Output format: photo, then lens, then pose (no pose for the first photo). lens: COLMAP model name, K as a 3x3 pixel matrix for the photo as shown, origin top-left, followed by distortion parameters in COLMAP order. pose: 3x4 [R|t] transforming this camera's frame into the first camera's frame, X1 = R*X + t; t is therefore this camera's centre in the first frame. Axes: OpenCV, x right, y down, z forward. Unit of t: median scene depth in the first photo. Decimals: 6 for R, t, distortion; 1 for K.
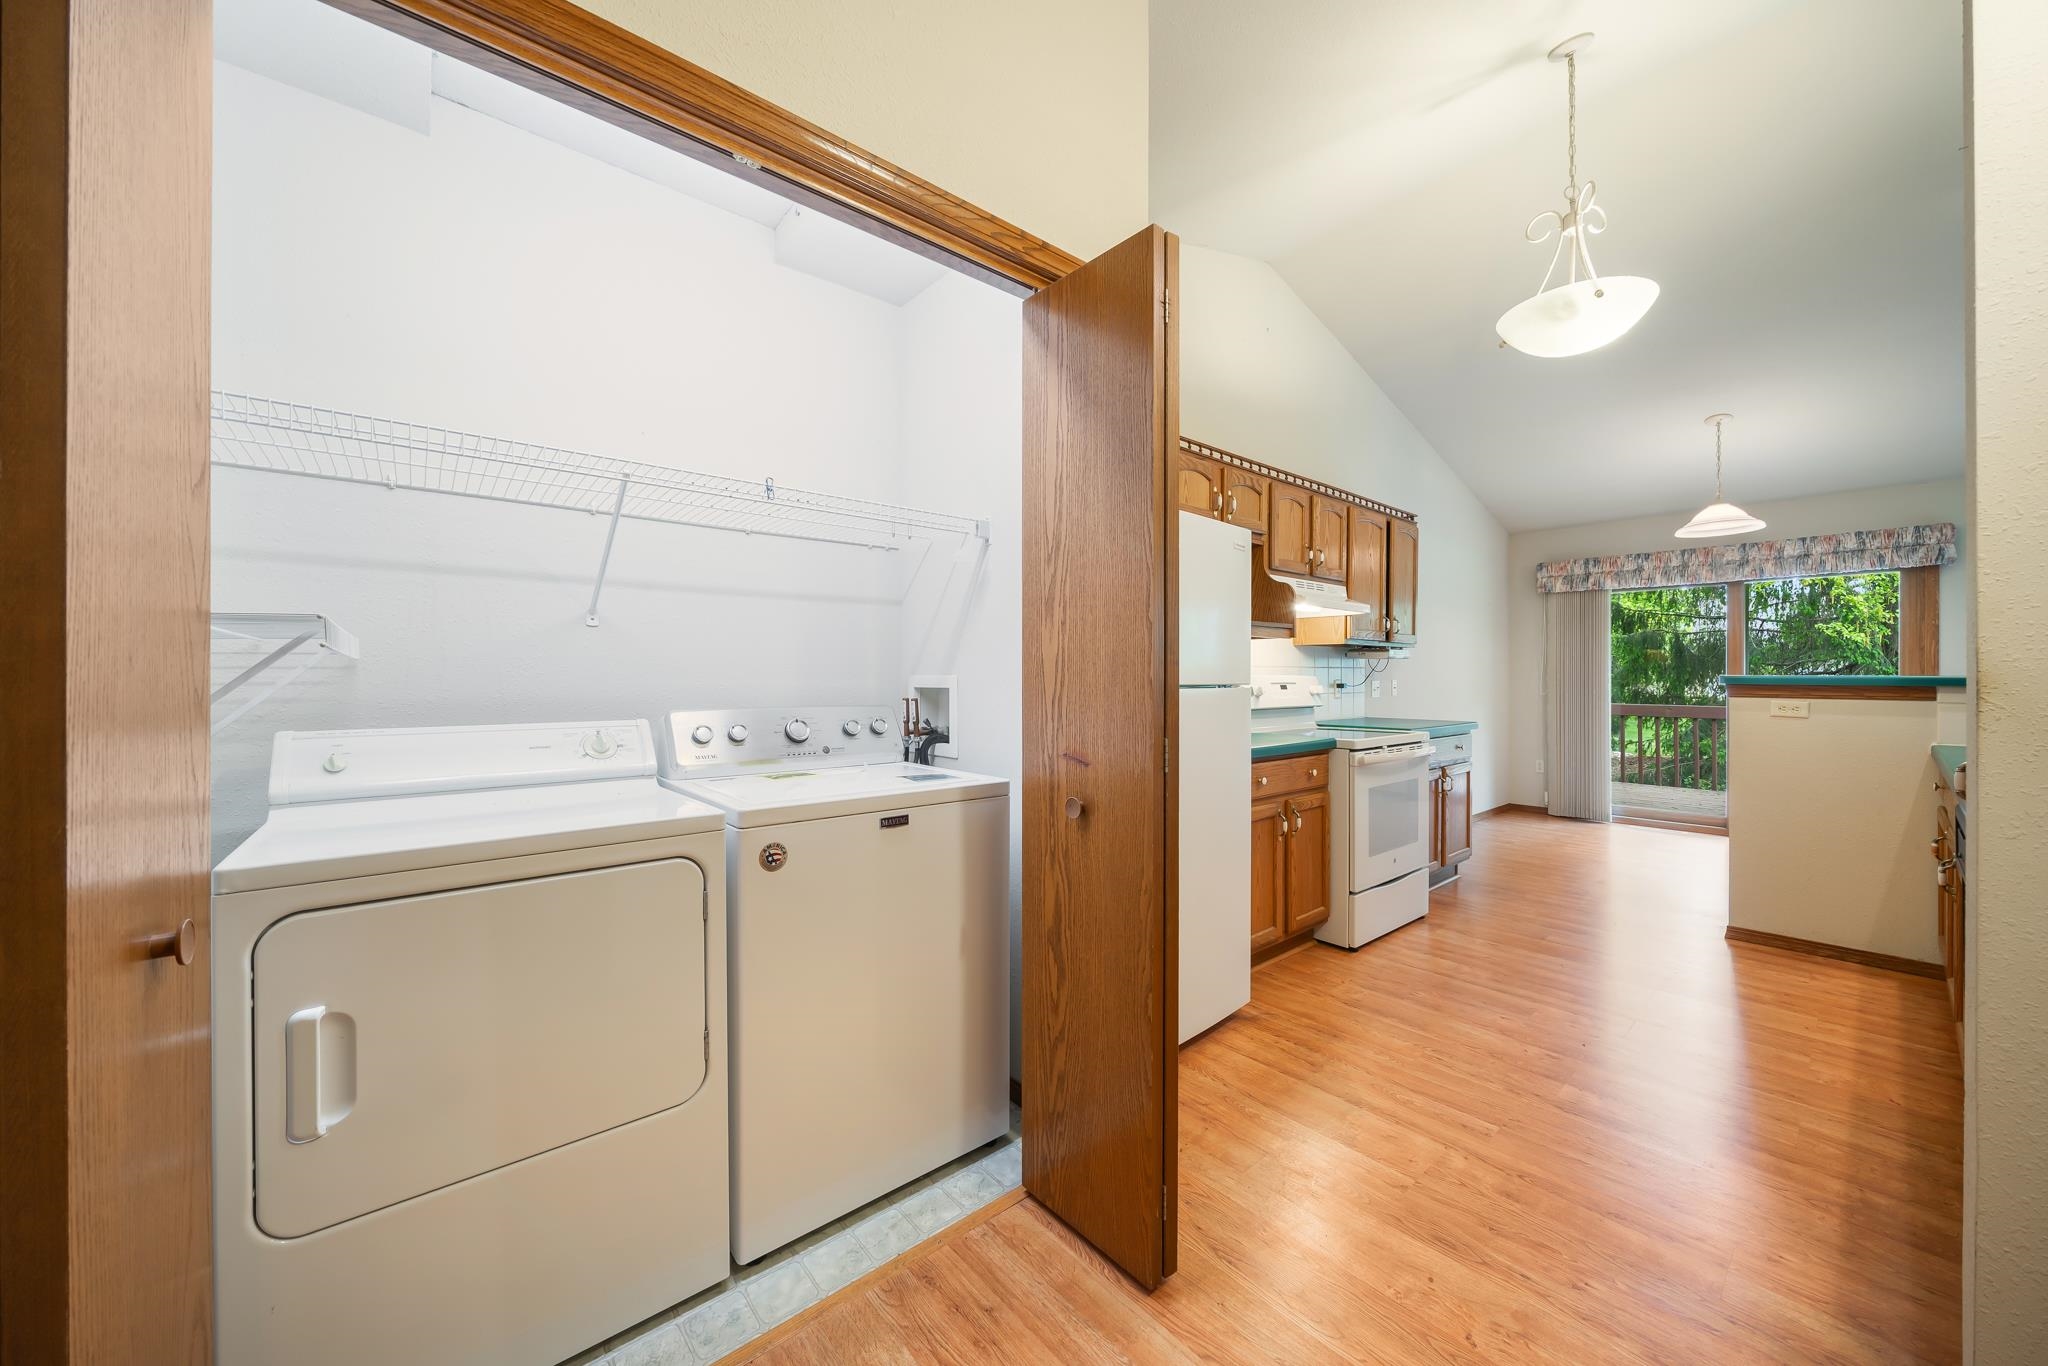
lens RADIAL K [[716.1, 0, 1021.2], [0, 716.1, 683.9], [0, 0, 1]] dist [-0.003441, -0.001149]
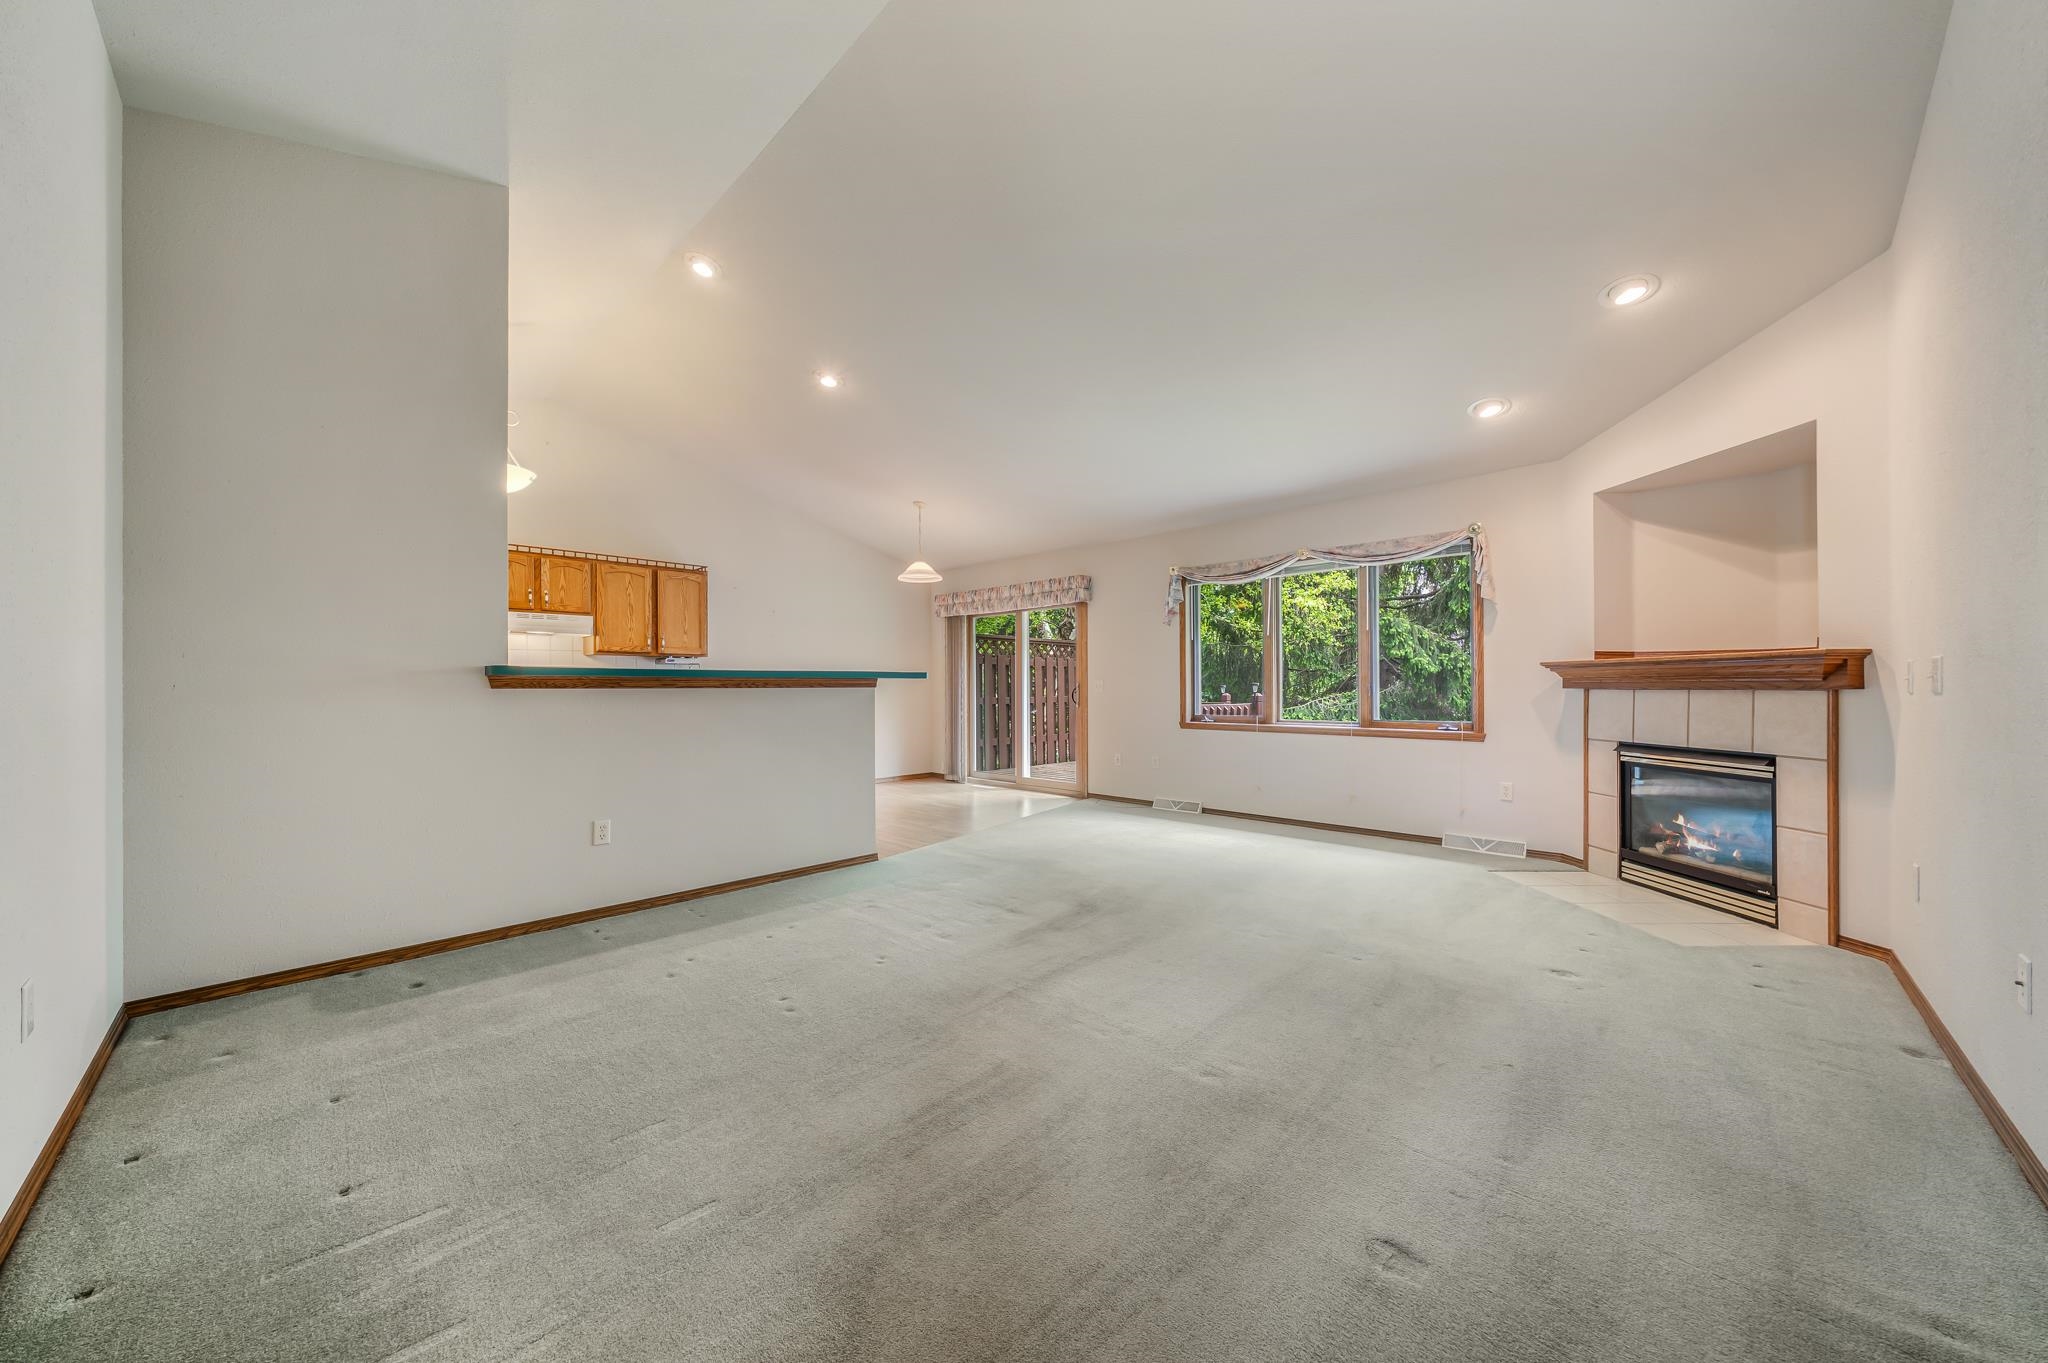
lens RADIAL K [[716.1, 0, 1022.0], [0, 716.1, 683.4], [0, 0, 1]] dist [-0.003441, -0.001149]
pose [[0.994224, -0.003760, 0.107263, 1.244887], [0.005295, 0.999888, -0.014029, 0.032659], [-0.107198, 0.014516, 0.994132, -0.627410]]
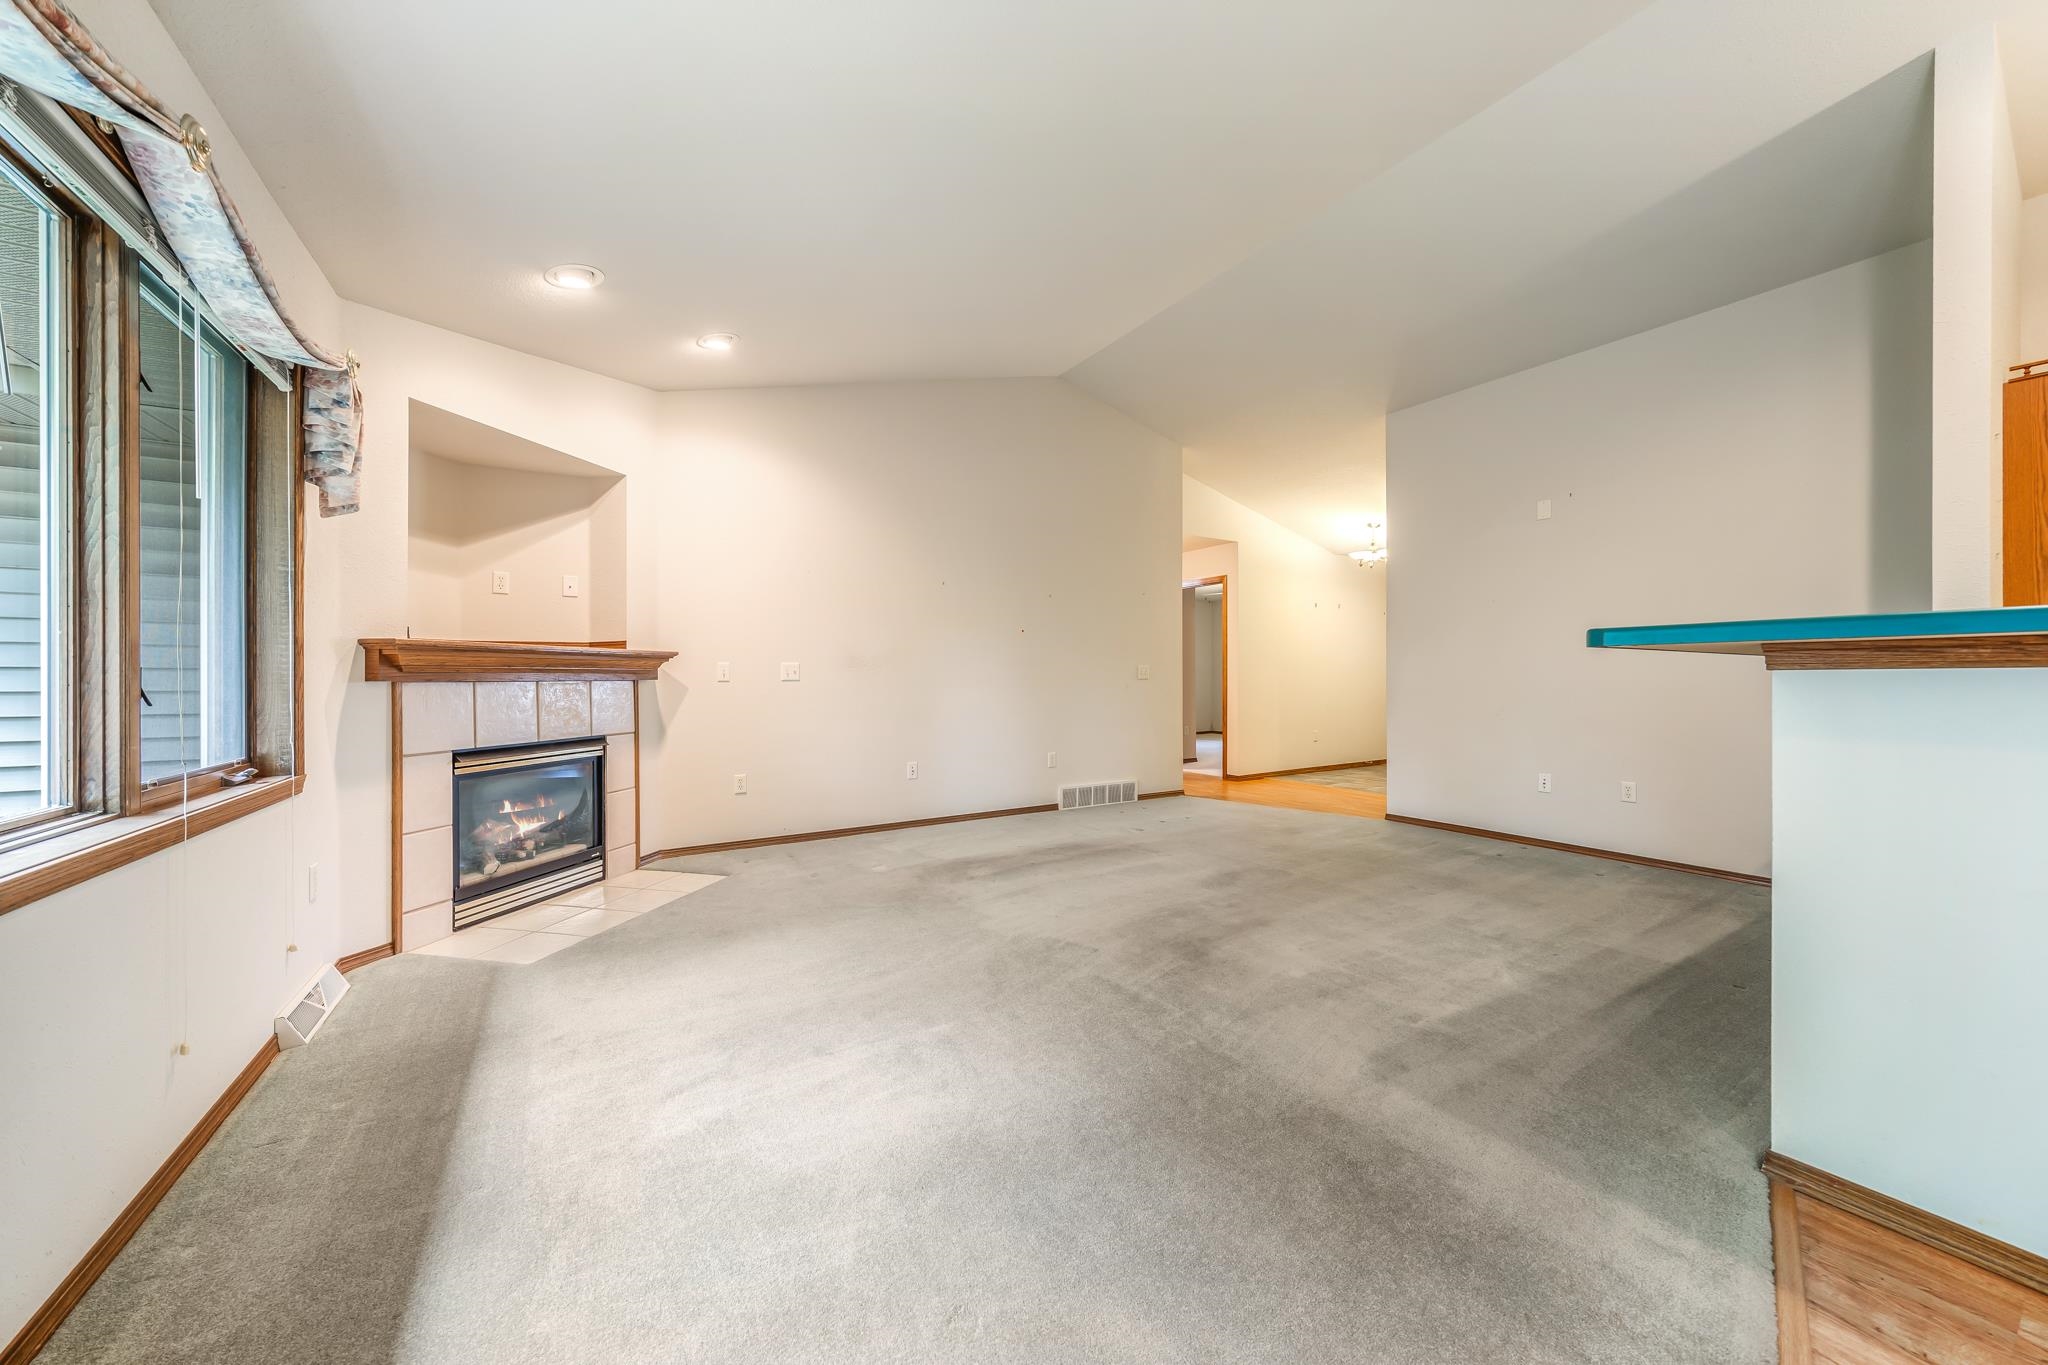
lens RADIAL K [[716.1, 0, 1027.2], [0, 716.1, 672.8], [0, 0, 1]] dist [-0.003441, -0.001149]
pose [[-0.990753, 0.002230, 0.135660, 1.497956], [0.002992, 0.999981, 0.005414, 0.018486], [-0.135646, 0.005770, -0.990741, 1.086453]]
